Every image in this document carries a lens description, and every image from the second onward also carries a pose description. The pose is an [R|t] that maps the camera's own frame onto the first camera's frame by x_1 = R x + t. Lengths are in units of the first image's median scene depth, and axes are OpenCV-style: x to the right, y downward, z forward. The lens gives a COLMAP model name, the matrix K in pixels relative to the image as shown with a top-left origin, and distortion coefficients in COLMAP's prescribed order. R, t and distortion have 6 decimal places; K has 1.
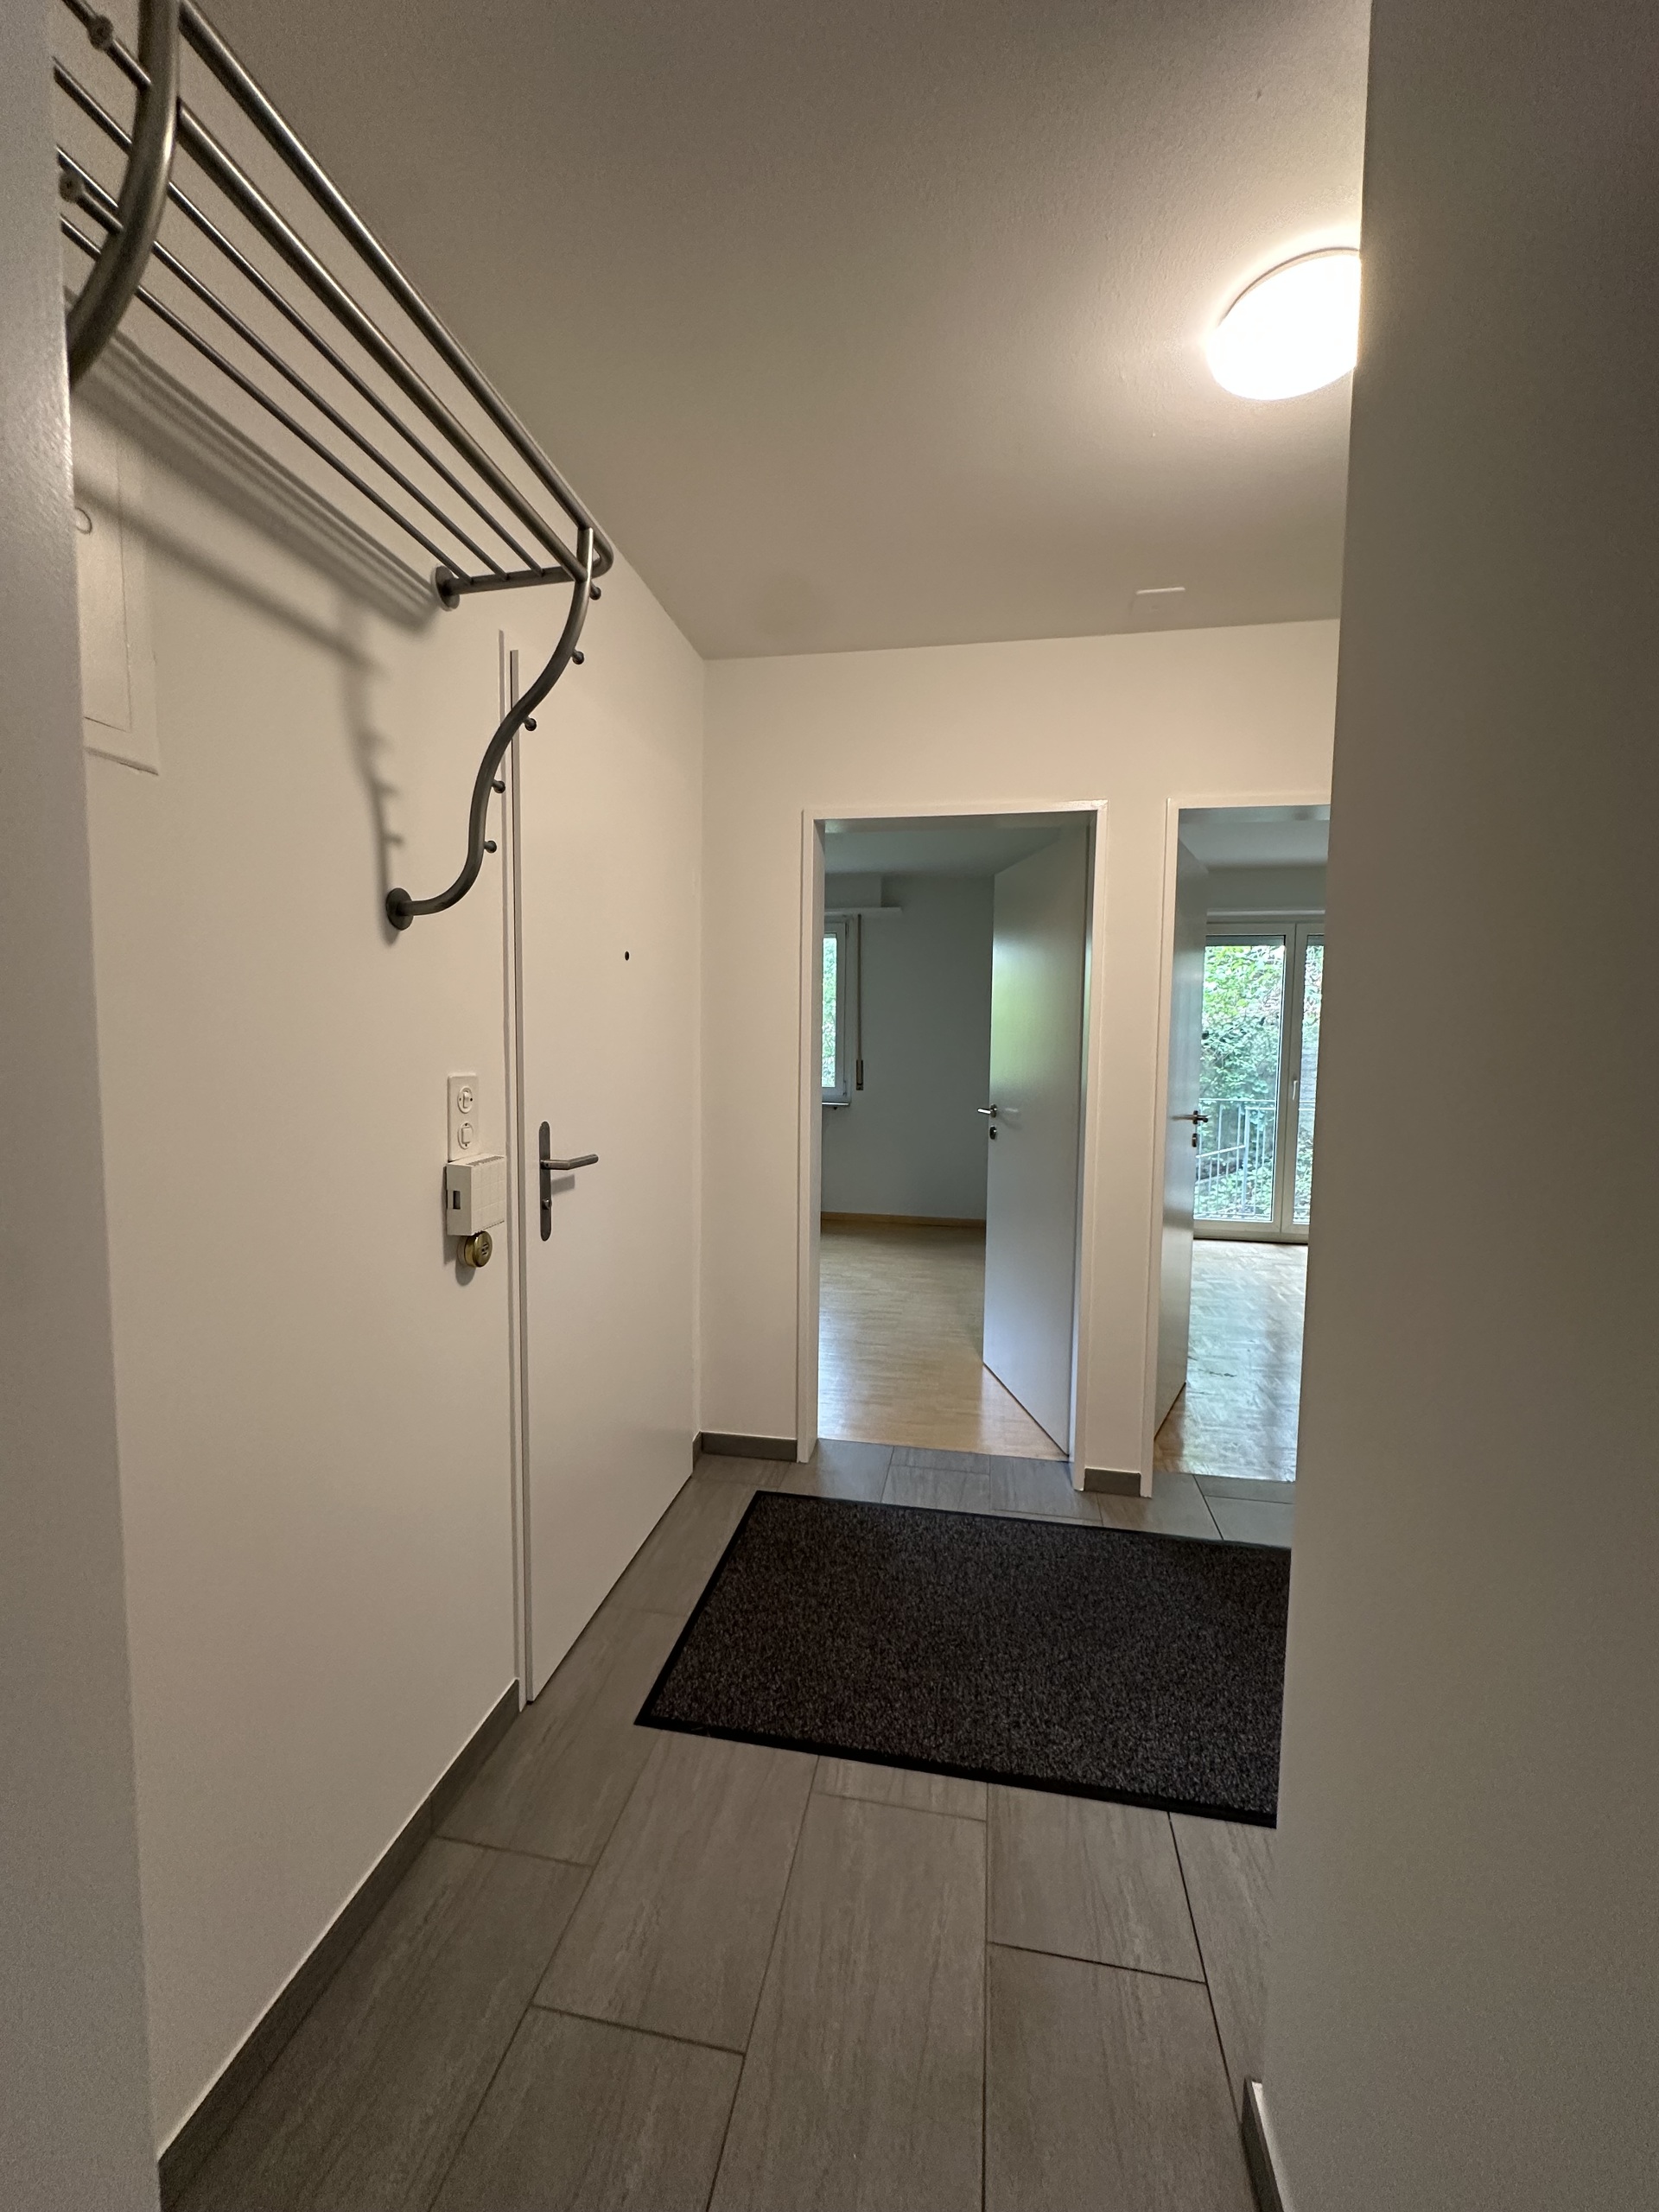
lens RADIAL K [[884.6, 0, 830.0], [0, 884.6, 1102.8], [0, 0, 1]] dist [-0.002367, 0.000547]
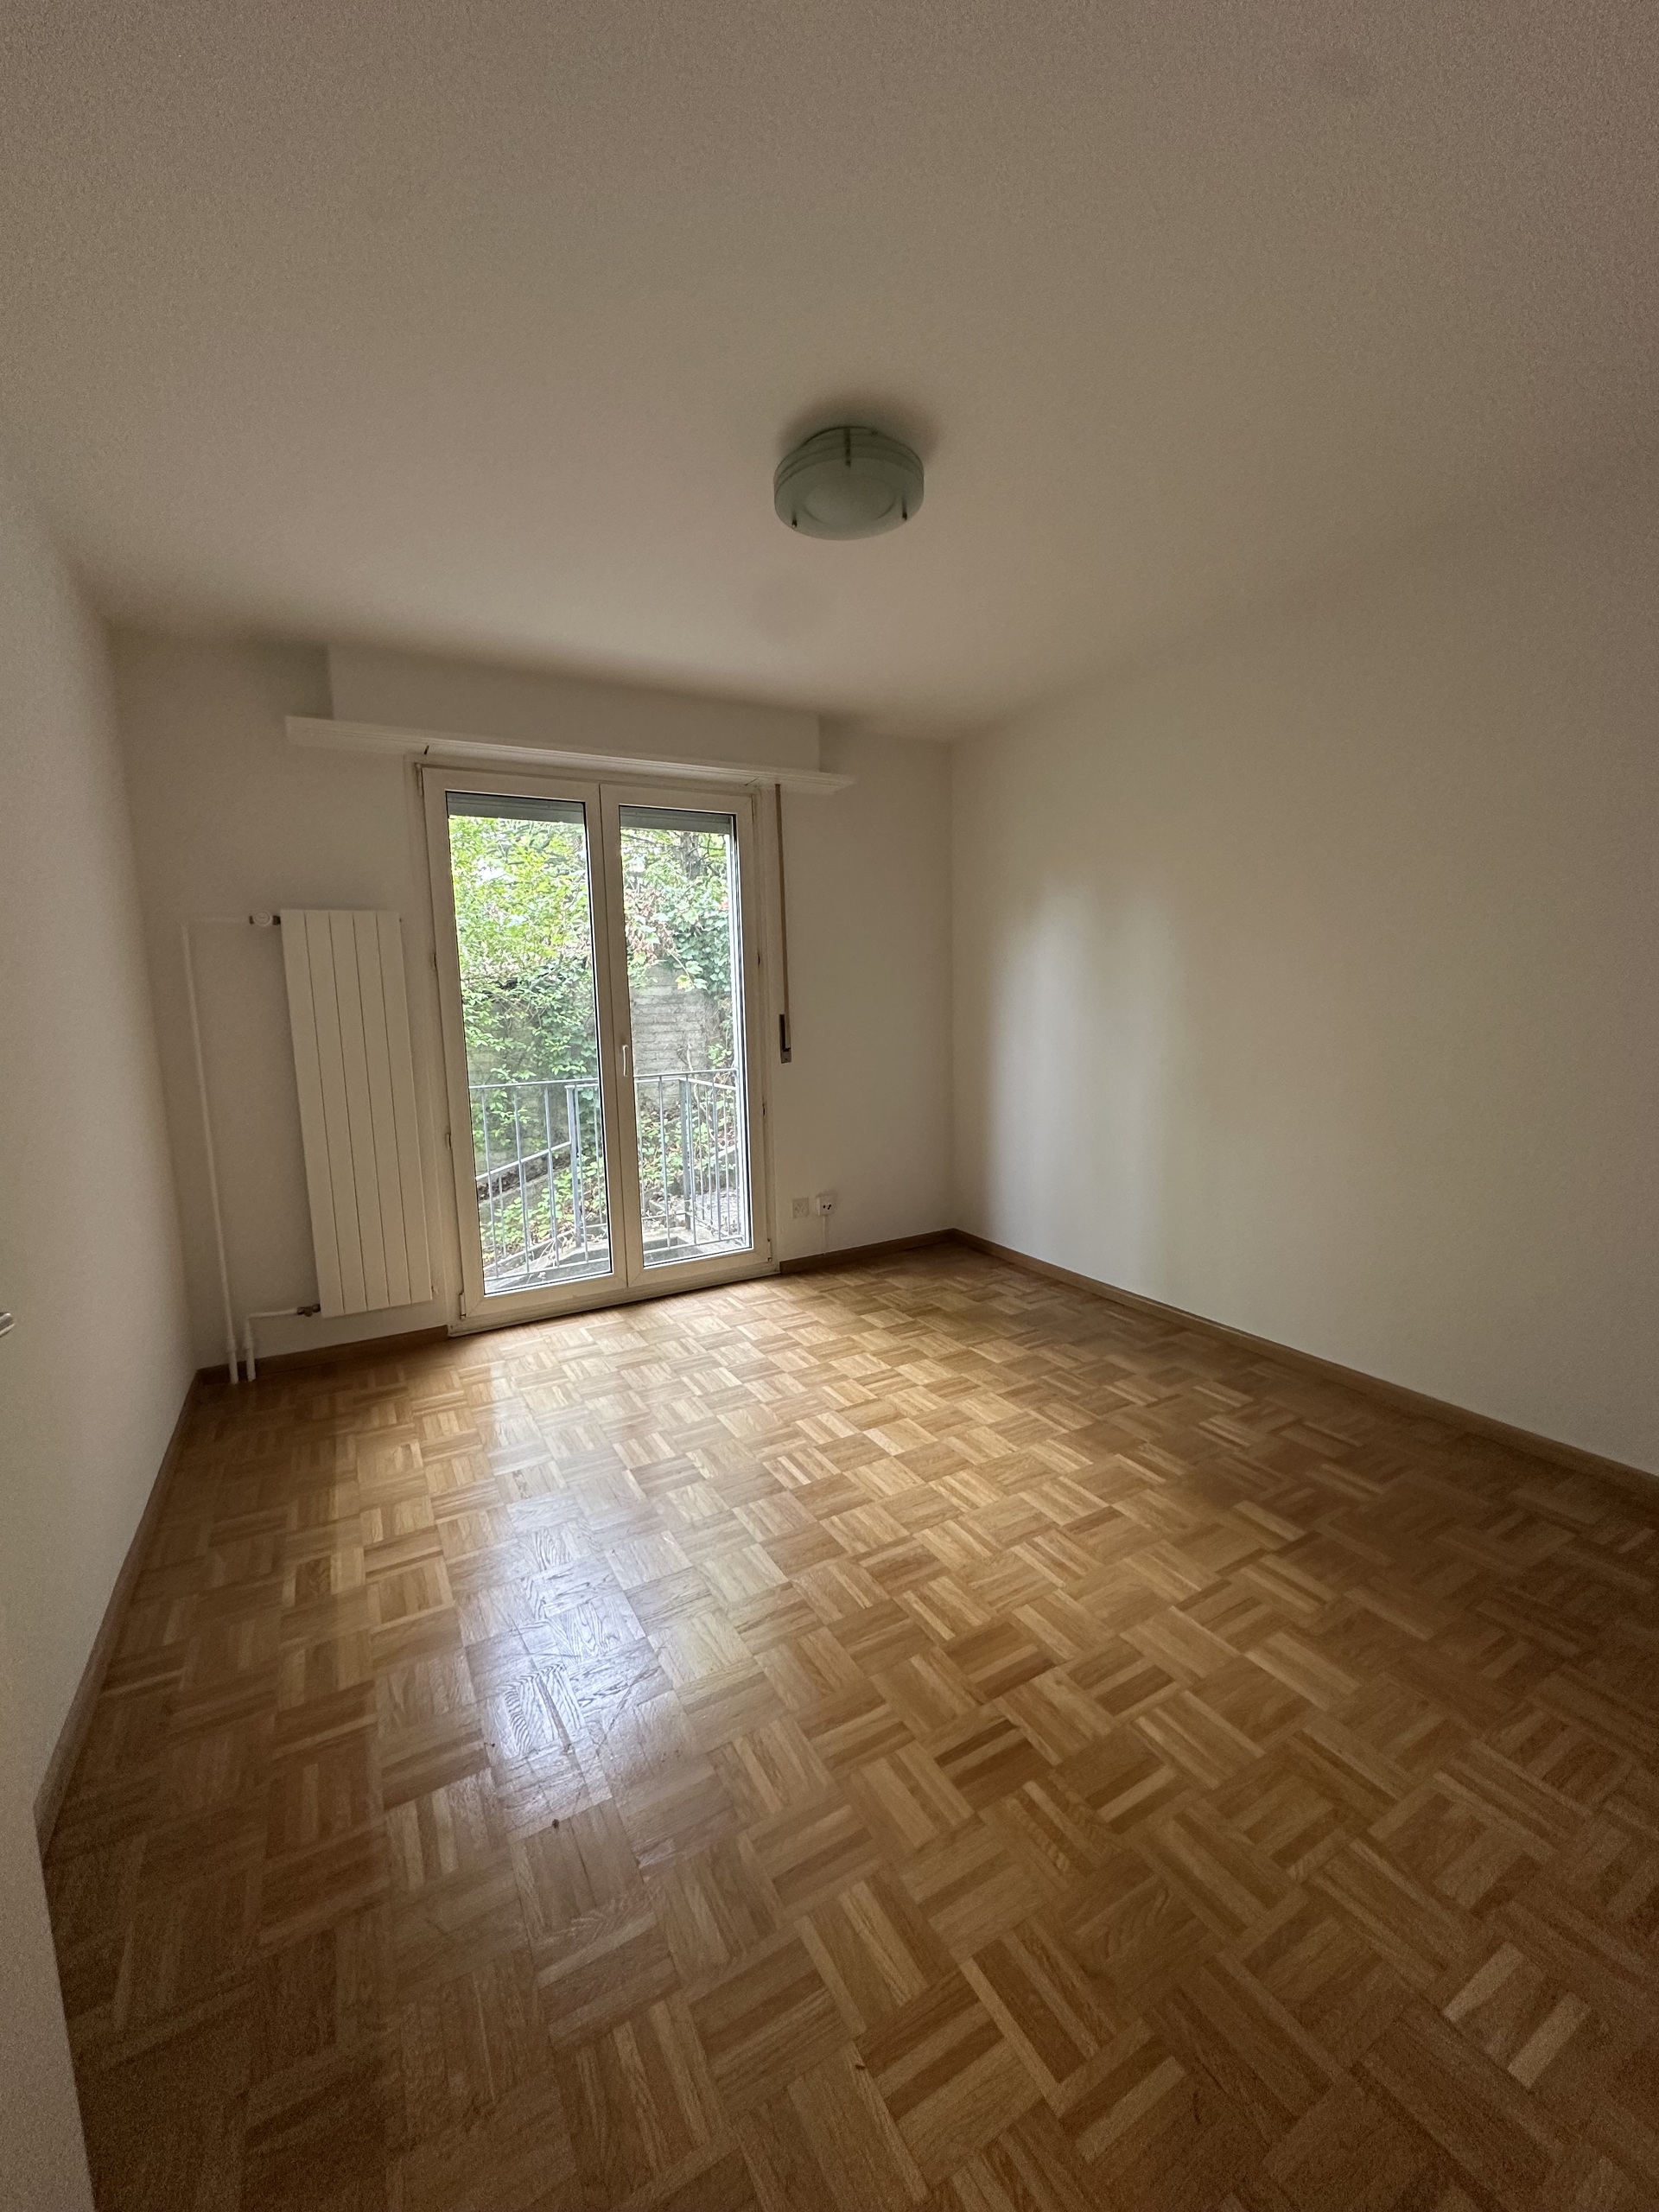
lens RADIAL K [[884.6, 0, 829.6], [0, 884.6, 1109.4], [0, 0, 1]] dist [-0.002367, 0.000547]
pose [[0.766085, -0.112048, 0.632897, 0.157368], [0.078824, 0.993633, 0.080500, -0.012358], [-0.637887, -0.011783, 0.770040, 0.282367]]
